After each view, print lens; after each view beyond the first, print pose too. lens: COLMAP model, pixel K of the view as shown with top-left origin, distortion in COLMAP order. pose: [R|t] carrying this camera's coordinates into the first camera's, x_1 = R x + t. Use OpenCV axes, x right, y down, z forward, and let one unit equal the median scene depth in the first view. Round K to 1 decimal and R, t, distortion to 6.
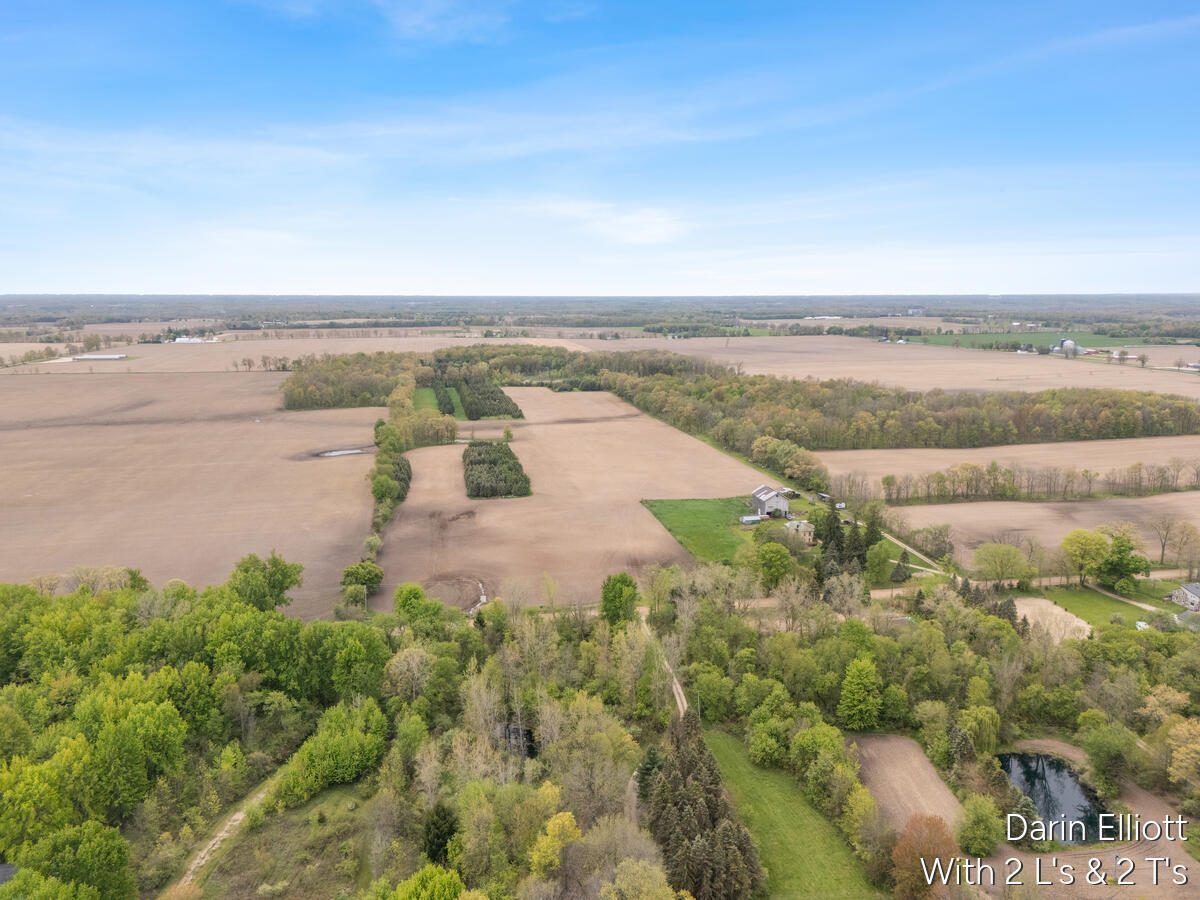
lens RADIAL K [[839.9, 0, 602.8], [0, 839.9, 448.8], [0, 0, 1]] dist [0.046970, 0.000899]
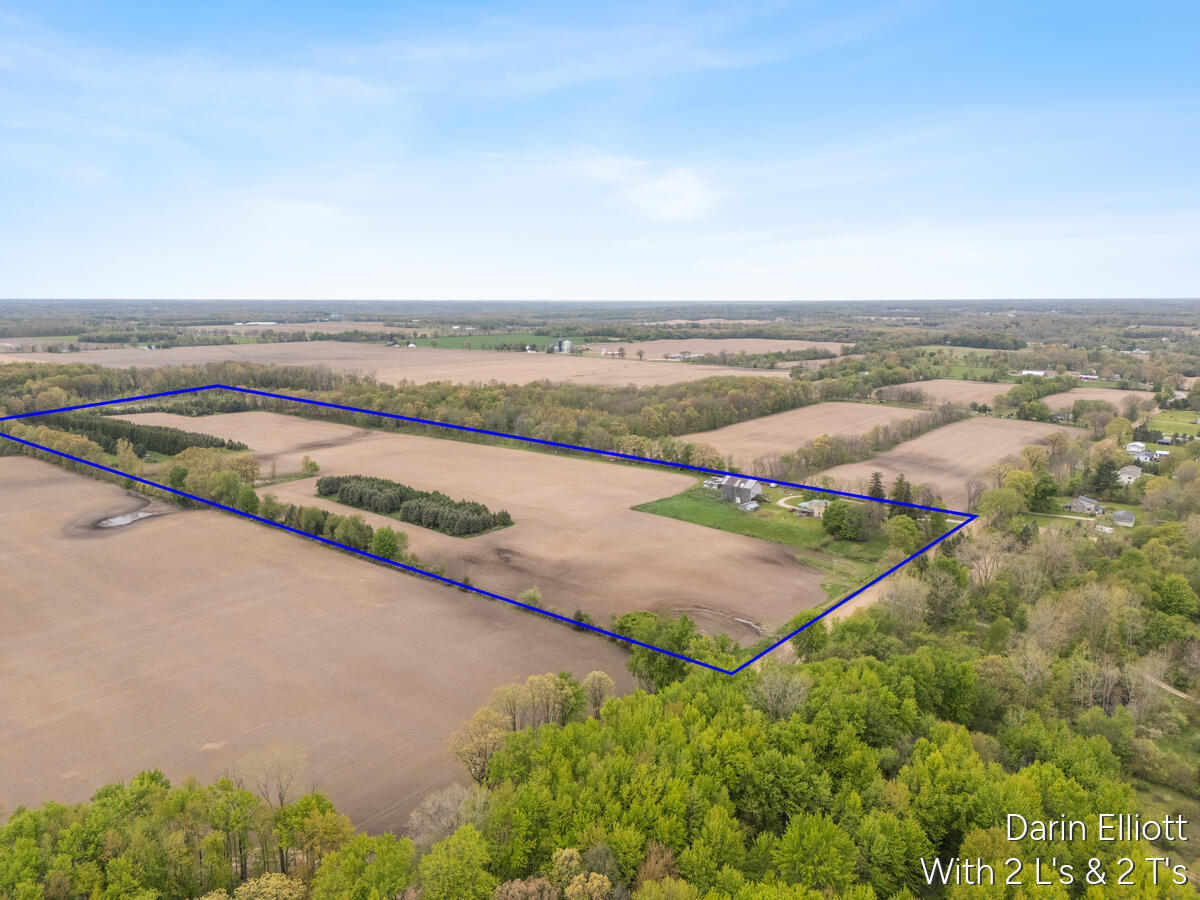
lens RADIAL K [[839.9, 0, 602.0], [0, 839.9, 451.1], [0, 0, 1]] dist [0.046970, 0.000899]
pose [[0.780355, -0.109543, 0.615667, -0.137520], [0.111608, 0.993127, 0.035240, -0.010162], [-0.615296, 0.041214, 0.787218, 0.057973]]
